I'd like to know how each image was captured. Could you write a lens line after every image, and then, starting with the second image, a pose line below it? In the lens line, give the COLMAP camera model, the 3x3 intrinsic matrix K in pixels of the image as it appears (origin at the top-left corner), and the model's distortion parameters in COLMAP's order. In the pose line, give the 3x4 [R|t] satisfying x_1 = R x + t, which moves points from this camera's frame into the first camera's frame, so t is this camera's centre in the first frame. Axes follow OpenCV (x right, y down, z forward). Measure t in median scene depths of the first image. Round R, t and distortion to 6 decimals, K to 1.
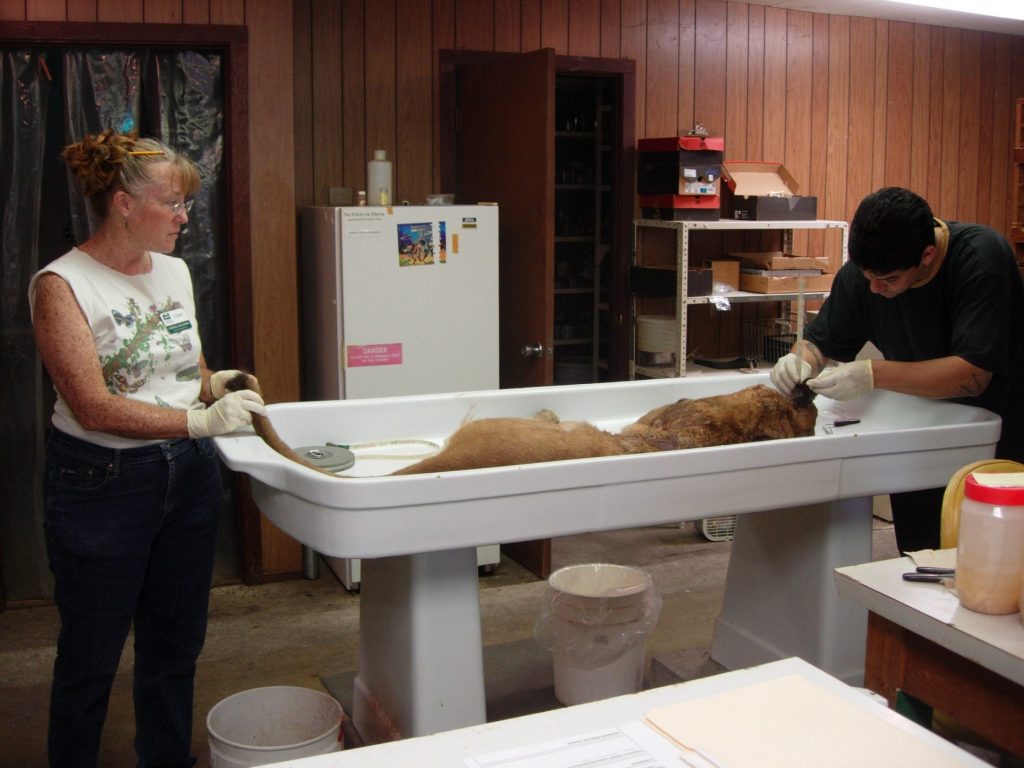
lens RADIAL K [[1156.5, 0, 511.9], [0, 1156.5, 378.5], [0, 0, 1]] dist [-0.166470, 0.000000]
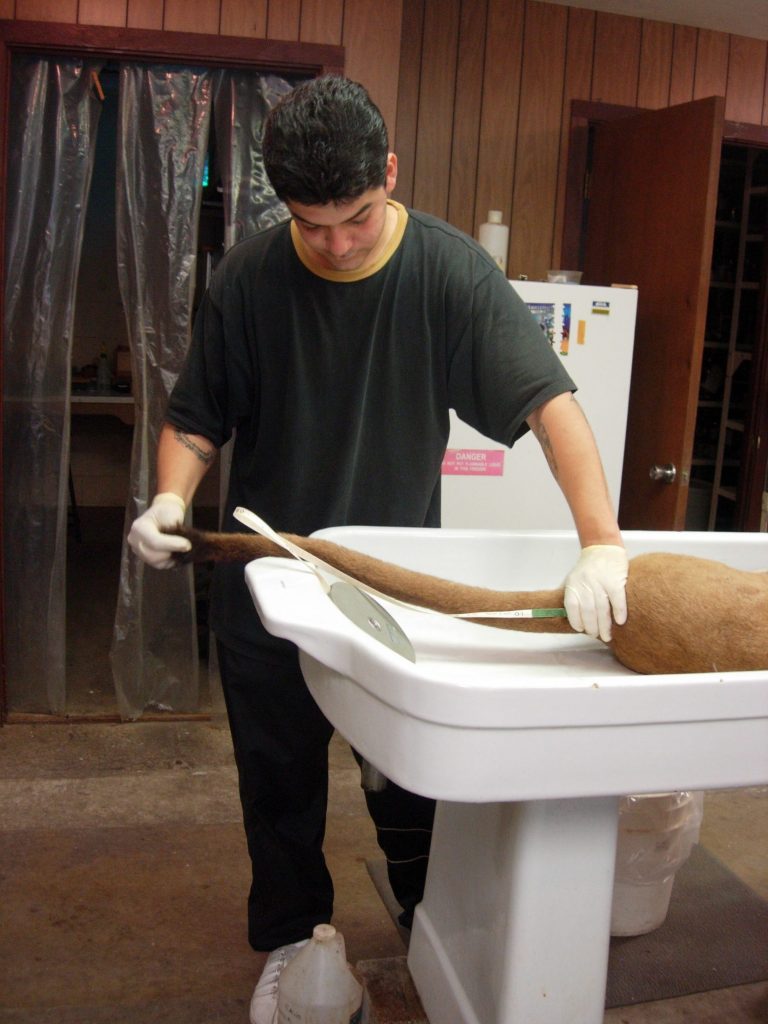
lens RADIAL K [[1156.5, 0, 385.1], [0, 1156.5, 515.2], [0, 0, 1]] dist [-0.166470, 0.000000]
pose [[0.982332, 0.091476, -0.163268, -0.042547], [-0.086244, 0.995516, 0.038869, -0.009974], [0.166091, -0.024102, 0.985816, 0.196273]]
